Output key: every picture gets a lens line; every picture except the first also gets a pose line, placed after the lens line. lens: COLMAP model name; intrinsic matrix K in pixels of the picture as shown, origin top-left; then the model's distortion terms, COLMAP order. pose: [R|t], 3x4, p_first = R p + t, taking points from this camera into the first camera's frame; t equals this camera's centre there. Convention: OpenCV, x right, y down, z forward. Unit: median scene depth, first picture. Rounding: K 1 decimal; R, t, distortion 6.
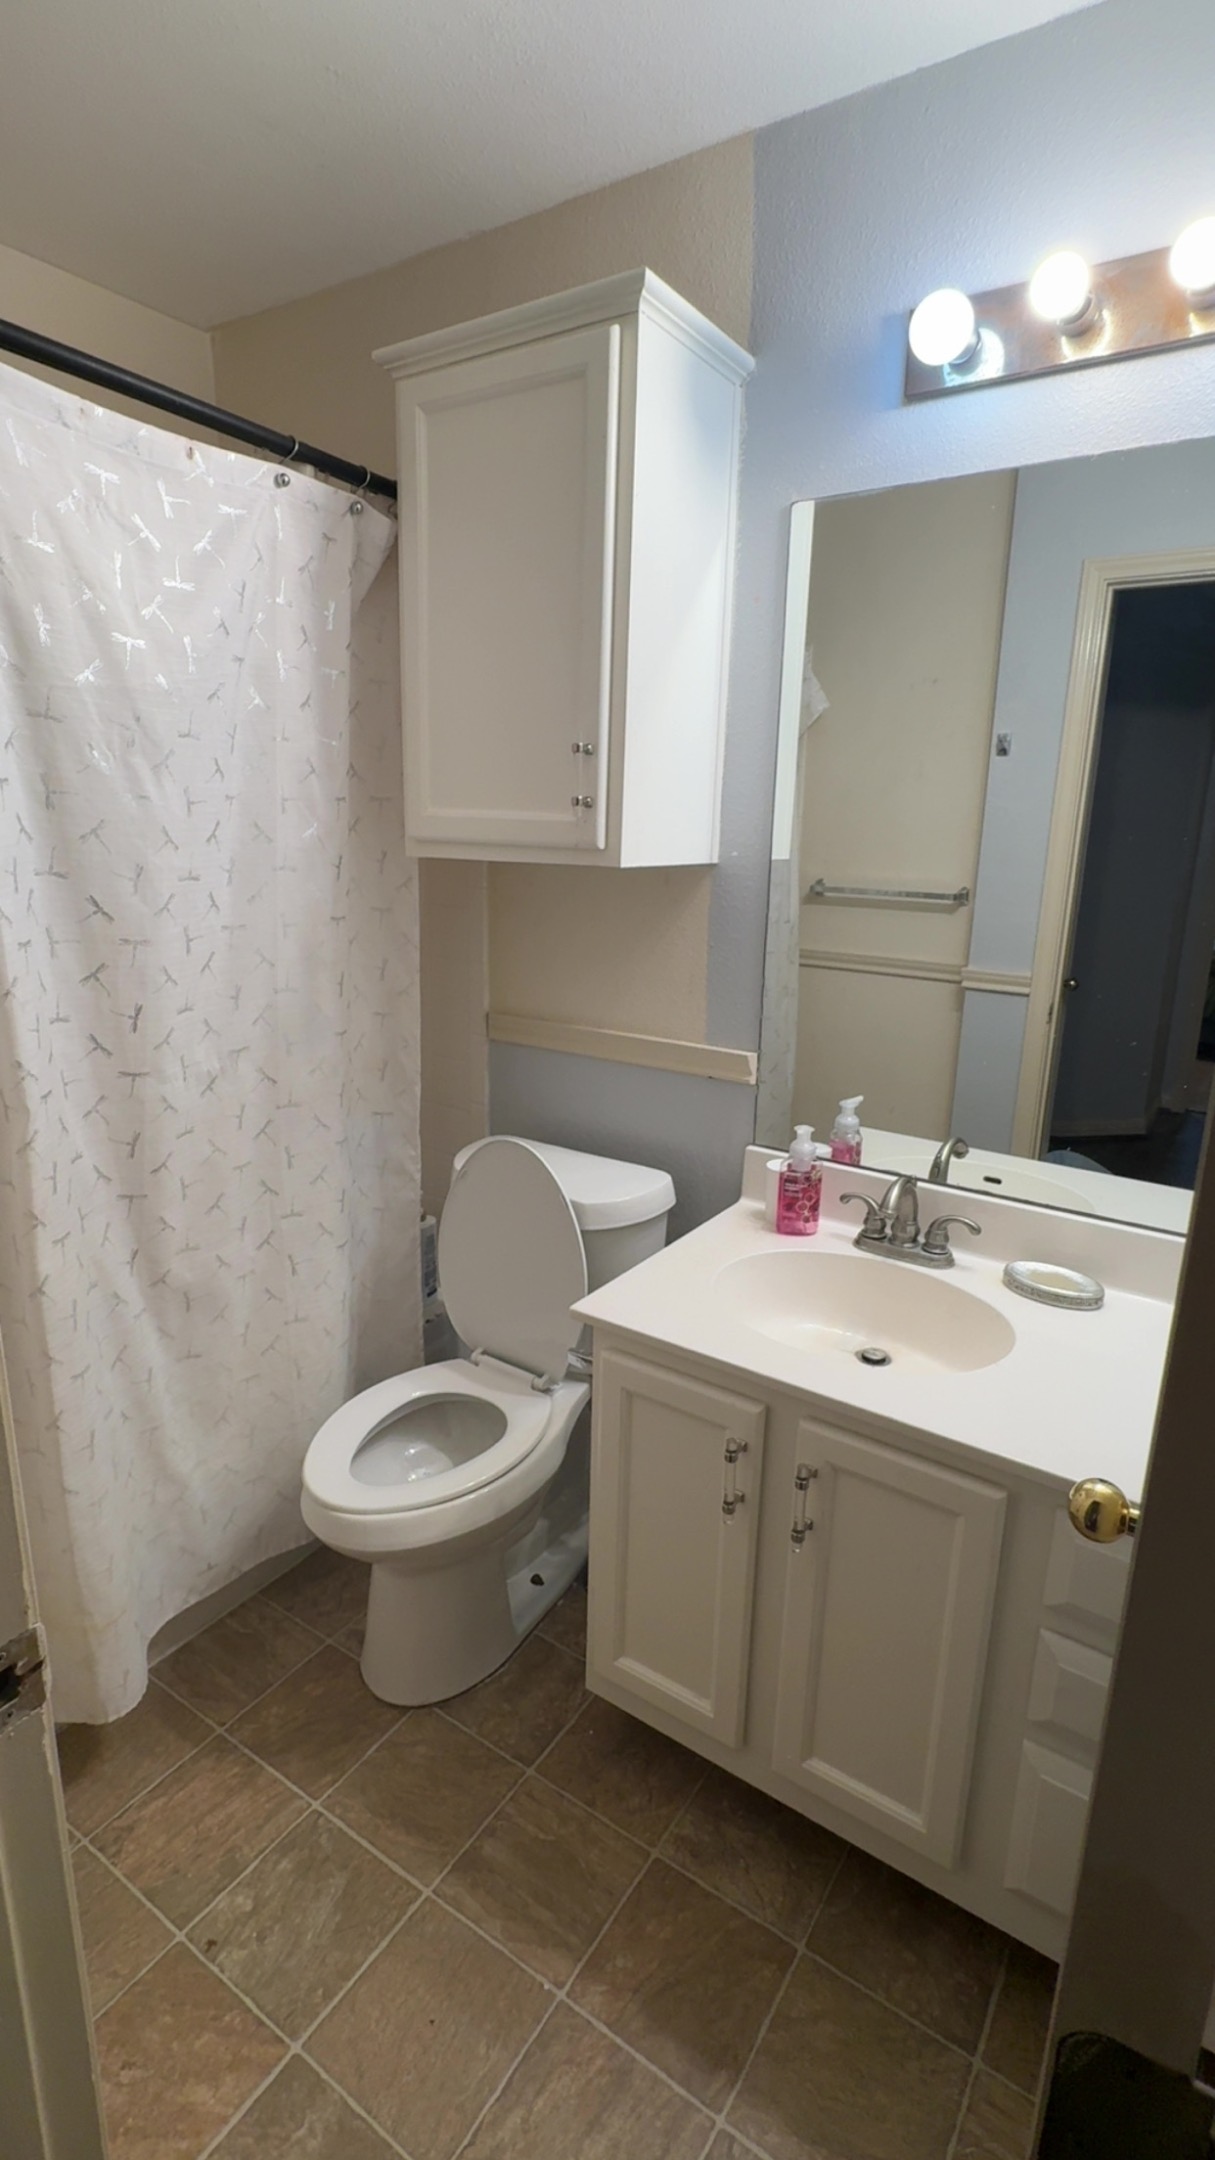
lens RADIAL K [[1041.1, 0, 606.2], [0, 1041.1, 1083.1], [0, 0, 1]] dist [-0.004326, 0.000559]
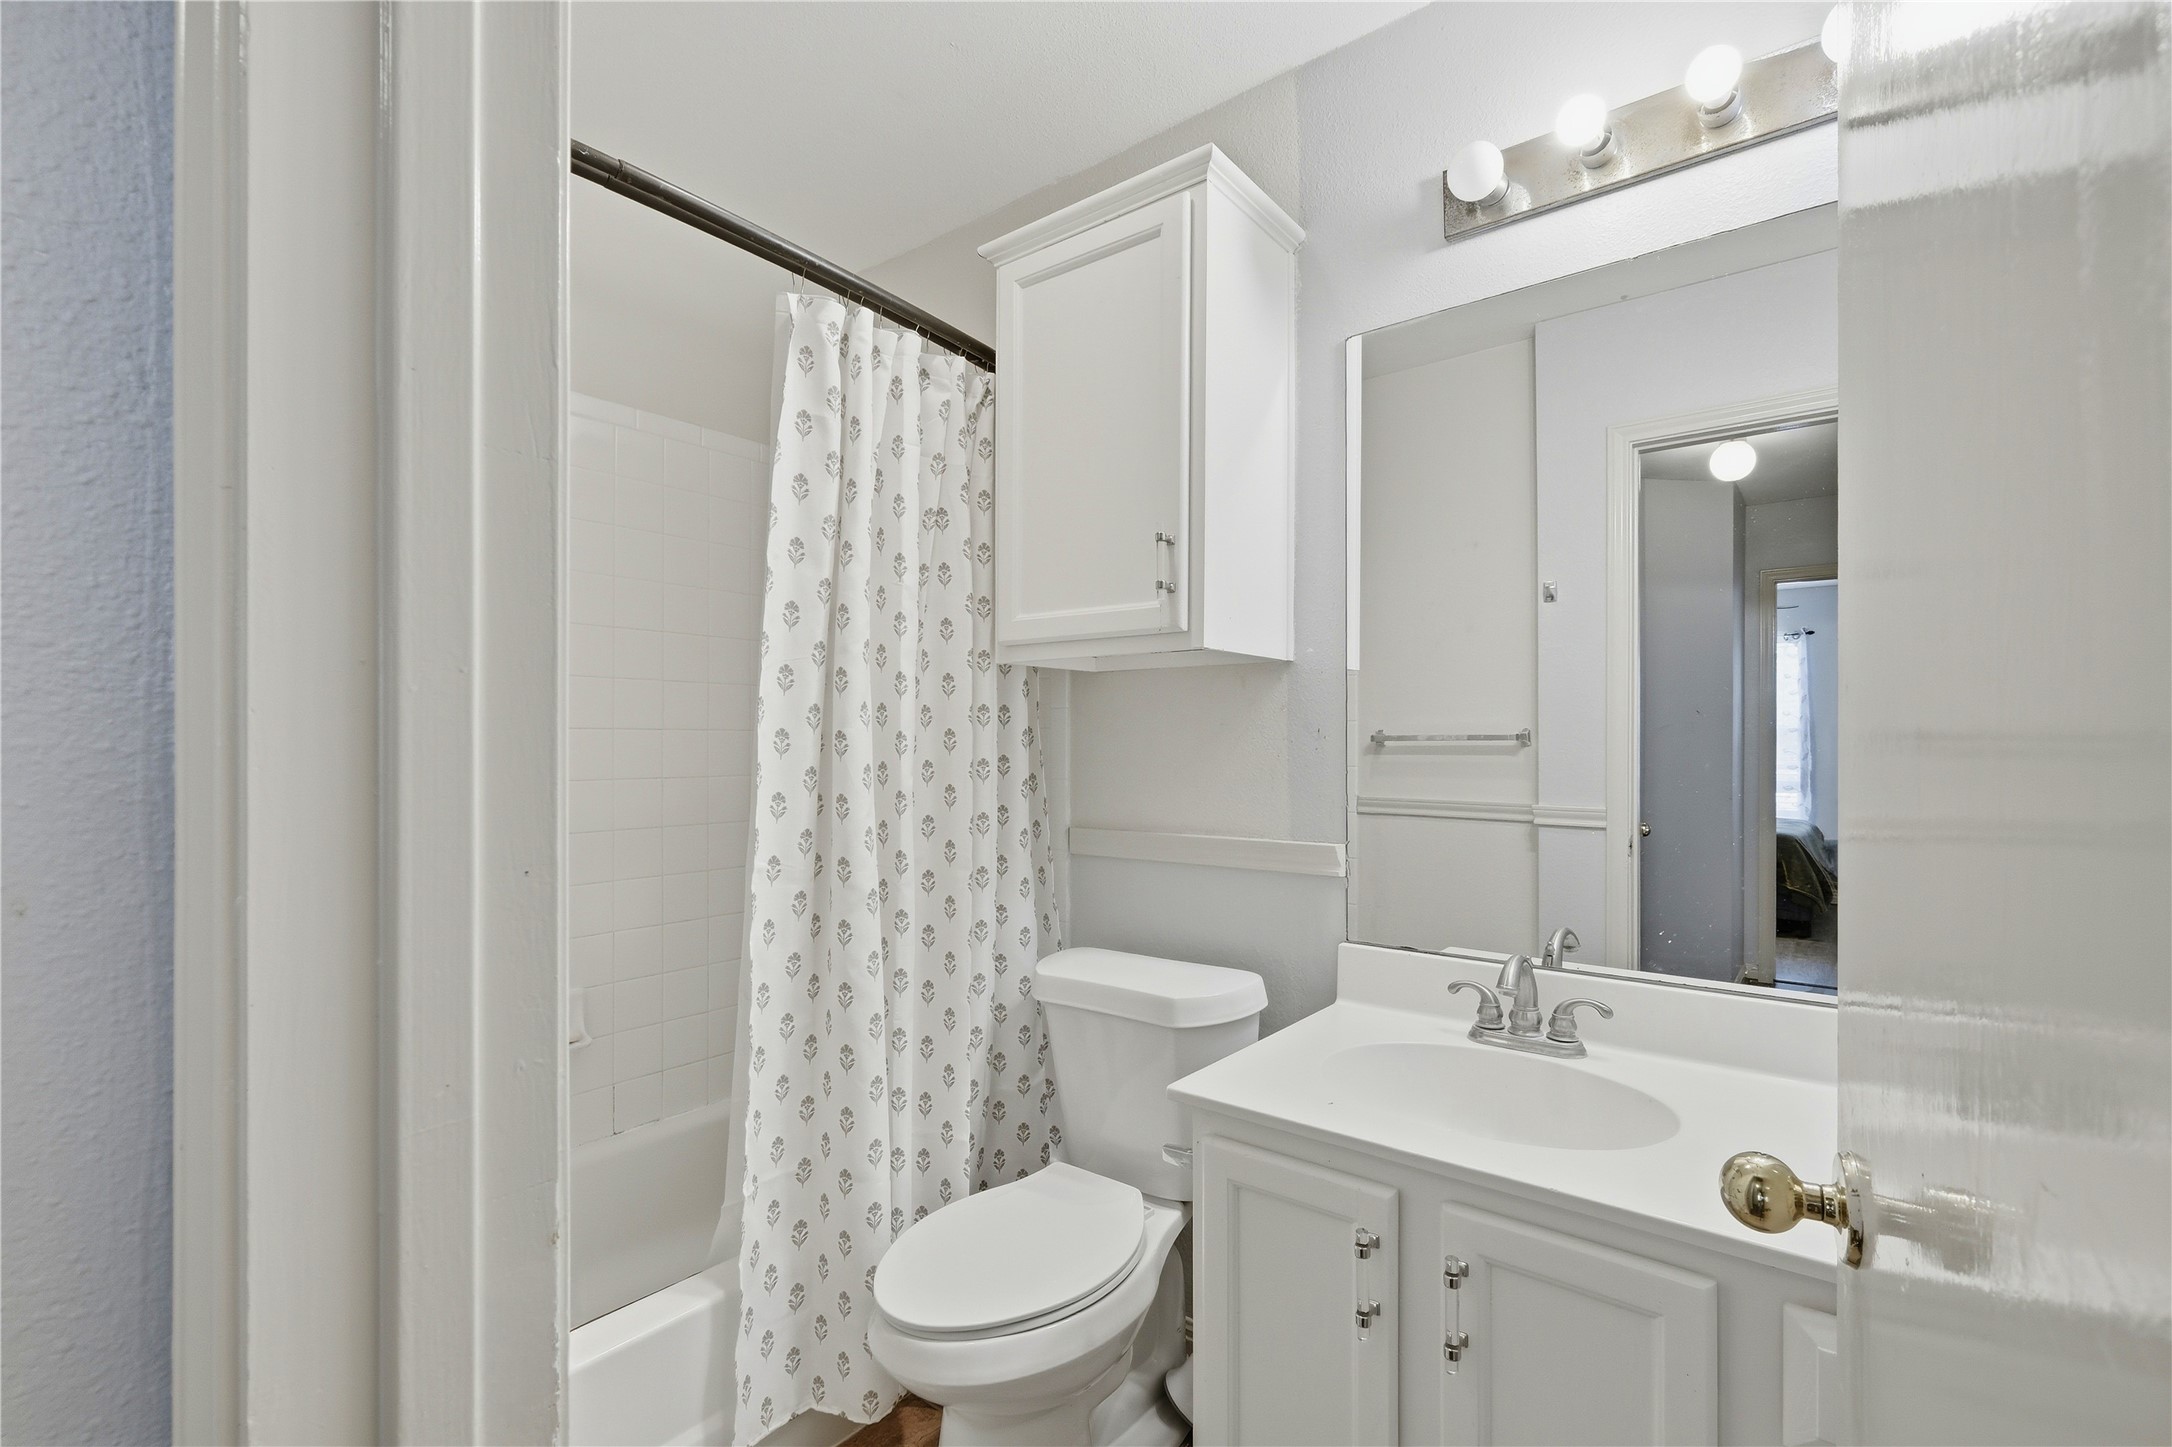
lens RADIAL K [[975.1, 0, 1086.7], [0, 975.1, 731.2], [0, 0, 1]] dist [-0.001261, -0.000099]
pose [[0.996777, -0.023100, -0.076819, -0.028438], [0.002942, 0.967523, -0.252767, 0.114325], [0.080163, 0.251726, 0.964473, 0.073316]]
